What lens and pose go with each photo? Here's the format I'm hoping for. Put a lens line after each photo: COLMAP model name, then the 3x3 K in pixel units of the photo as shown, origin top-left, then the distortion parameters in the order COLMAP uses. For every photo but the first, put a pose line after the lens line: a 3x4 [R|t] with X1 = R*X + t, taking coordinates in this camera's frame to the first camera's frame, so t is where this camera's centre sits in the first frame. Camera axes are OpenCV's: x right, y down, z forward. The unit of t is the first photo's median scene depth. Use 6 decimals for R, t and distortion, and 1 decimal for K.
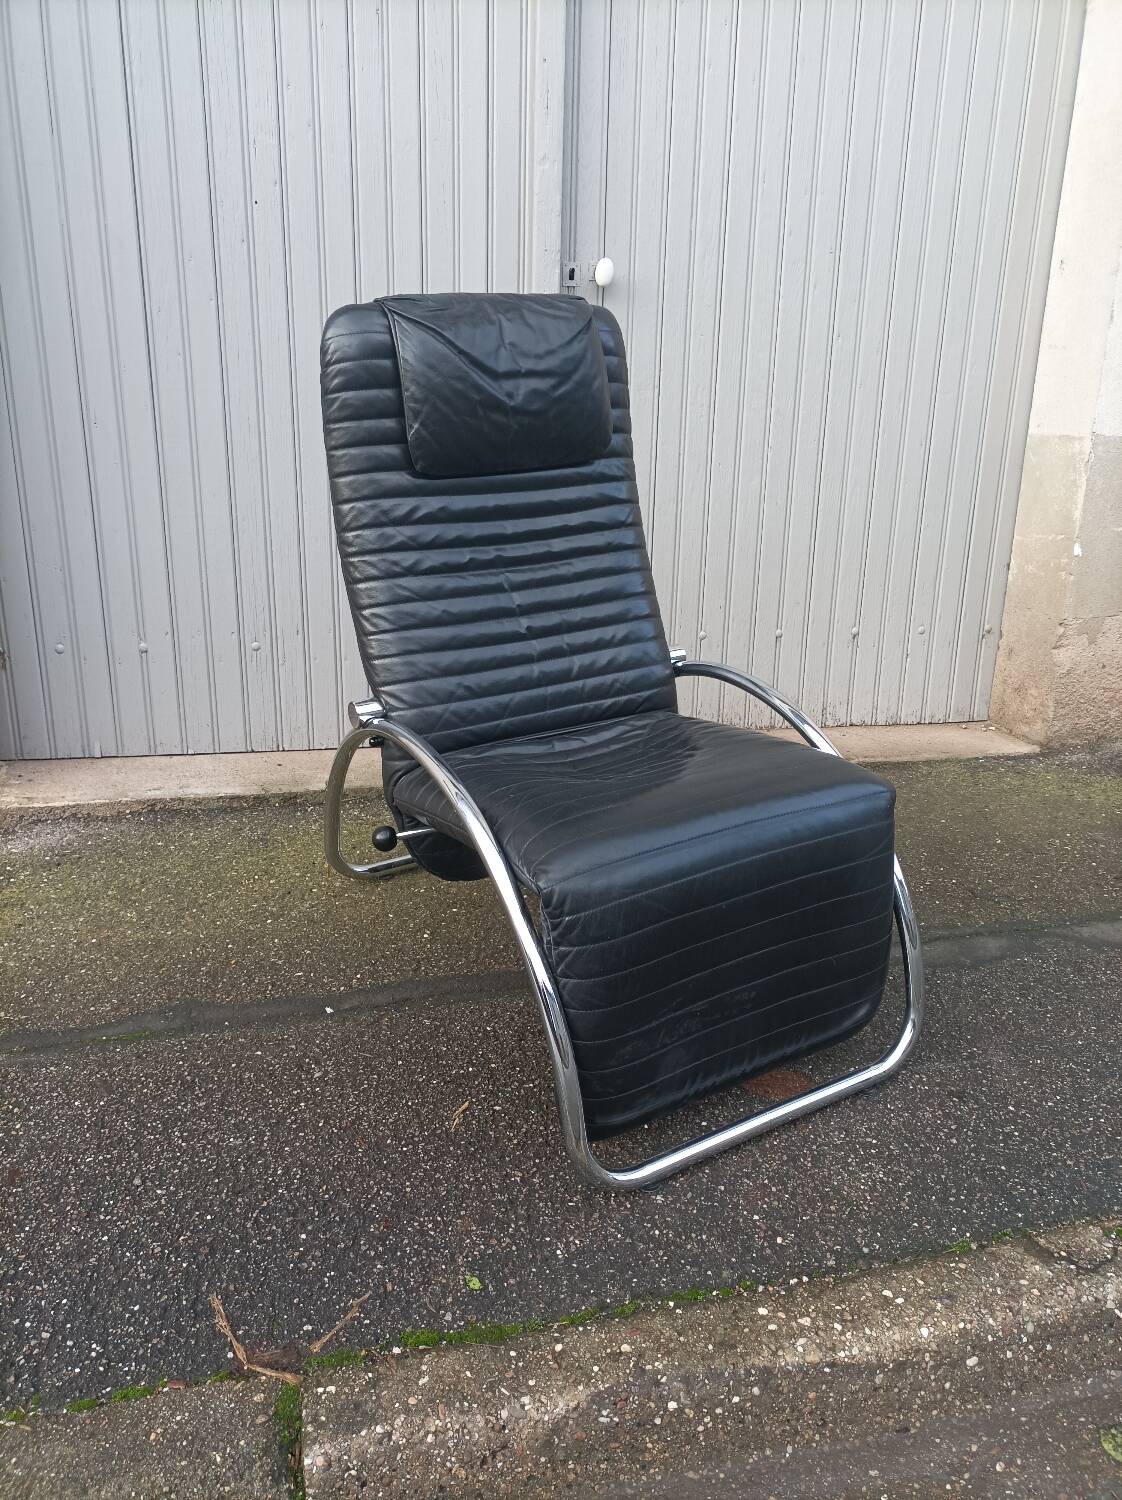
lens RADIAL K [[1122.3, 0, 561.6], [0, 1122.3, 753.9], [0, 0, 1]] dist [0.026442, -0.020162]
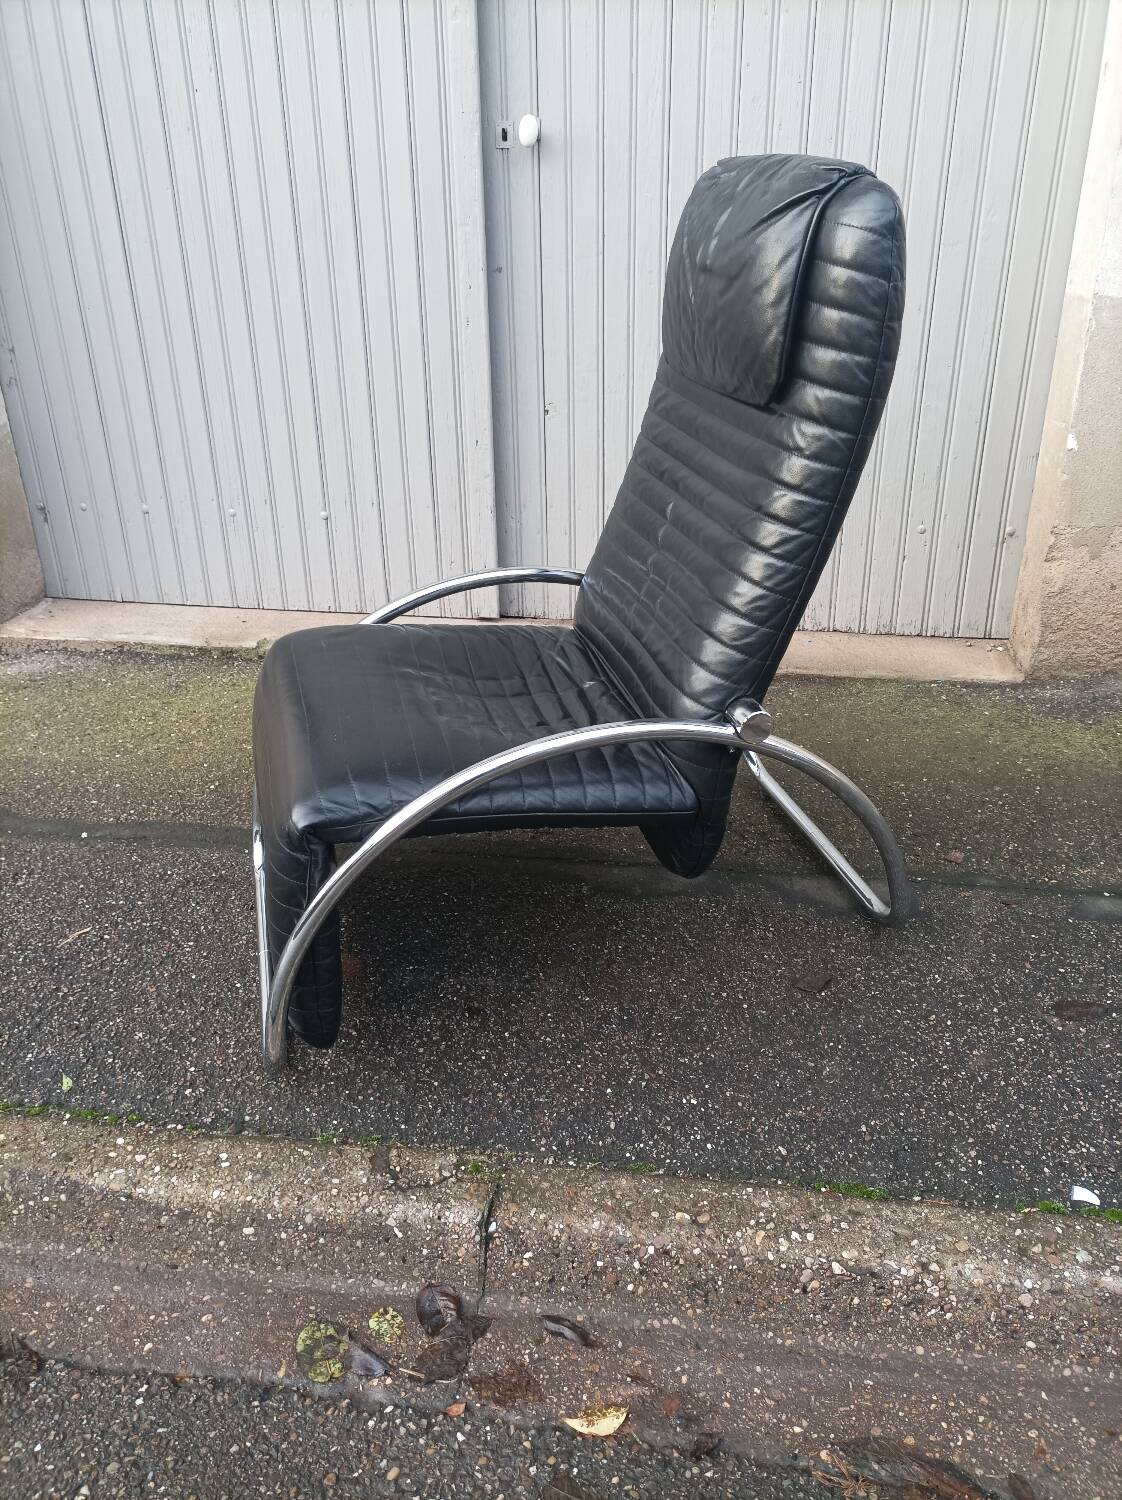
lens RADIAL K [[1122.3, 0, 562.9], [0, 1122.3, 759.4], [0, 0, 1]] dist [0.026442, -0.020162]
pose [[0.917749, 0.132752, -0.374317, 0.784741], [-0.081042, 0.985249, 0.150721, -0.080994], [0.388804, -0.107988, 0.914970, 0.132299]]
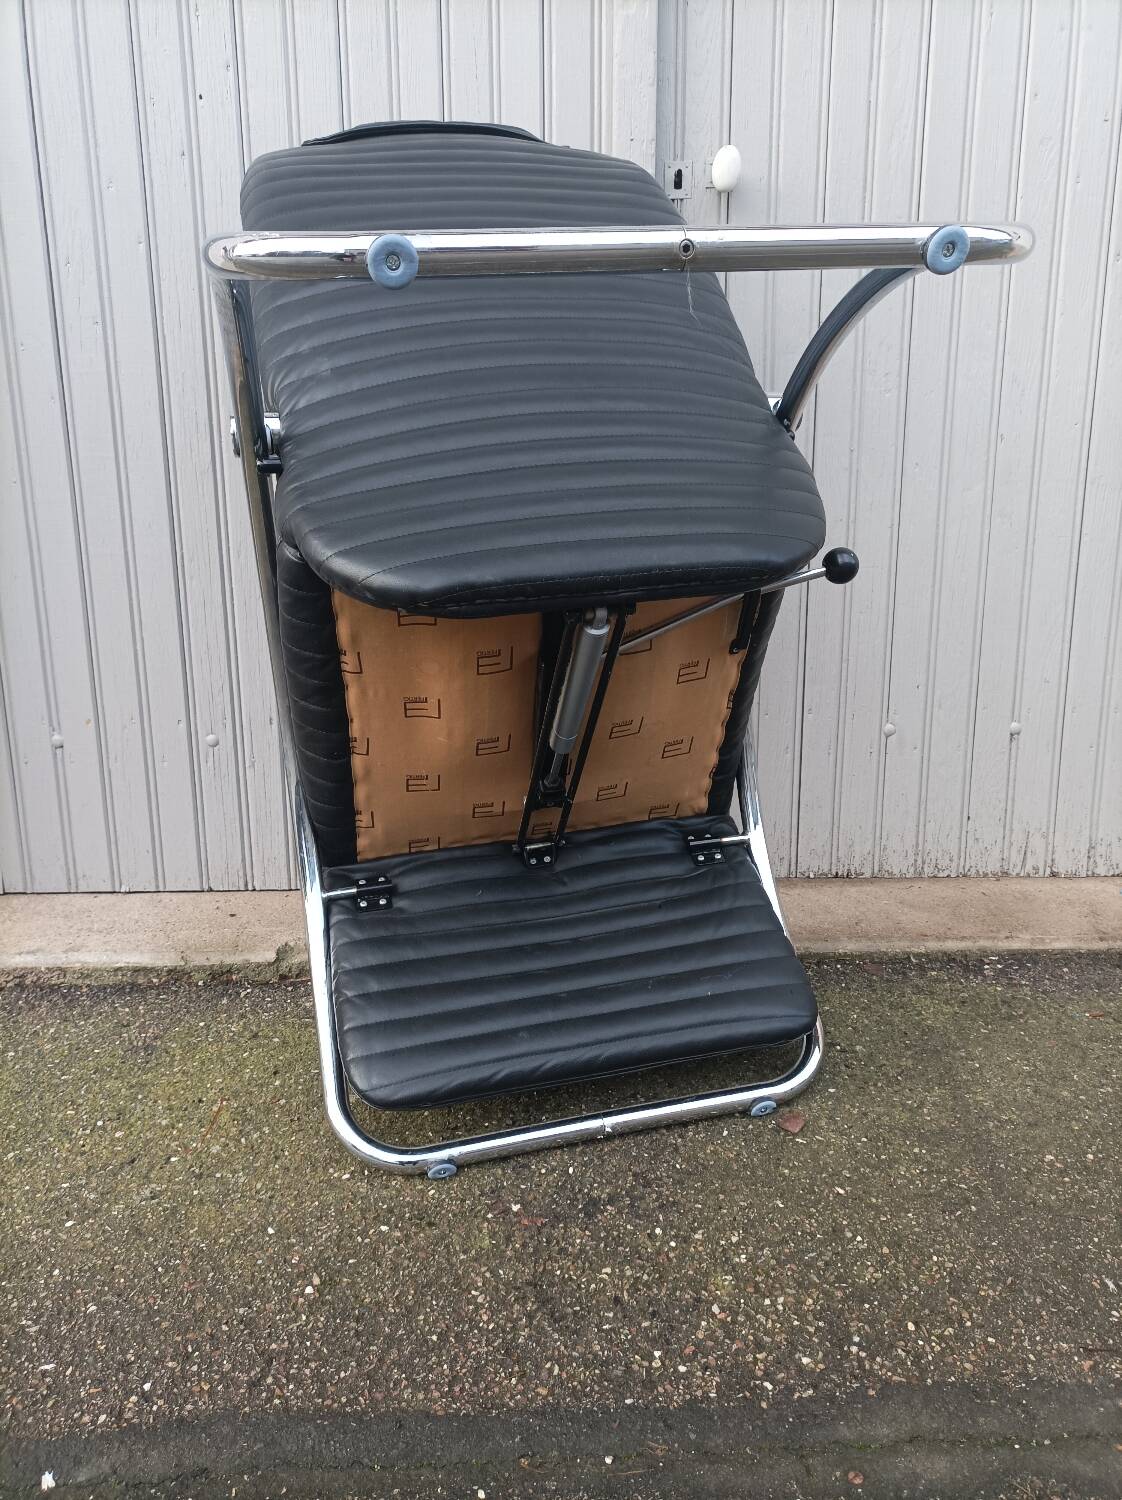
lens RADIAL K [[1122.3, 0, 558.8], [0, 1122.3, 748.3], [0, 0, 1]] dist [0.026442, -0.020162]
pose [[0.979358, 0.014378, -0.201622, 0.127120], [-0.029840, 0.996822, -0.073860, -0.075823], [0.199920, 0.078352, 0.976675, 0.600615]]
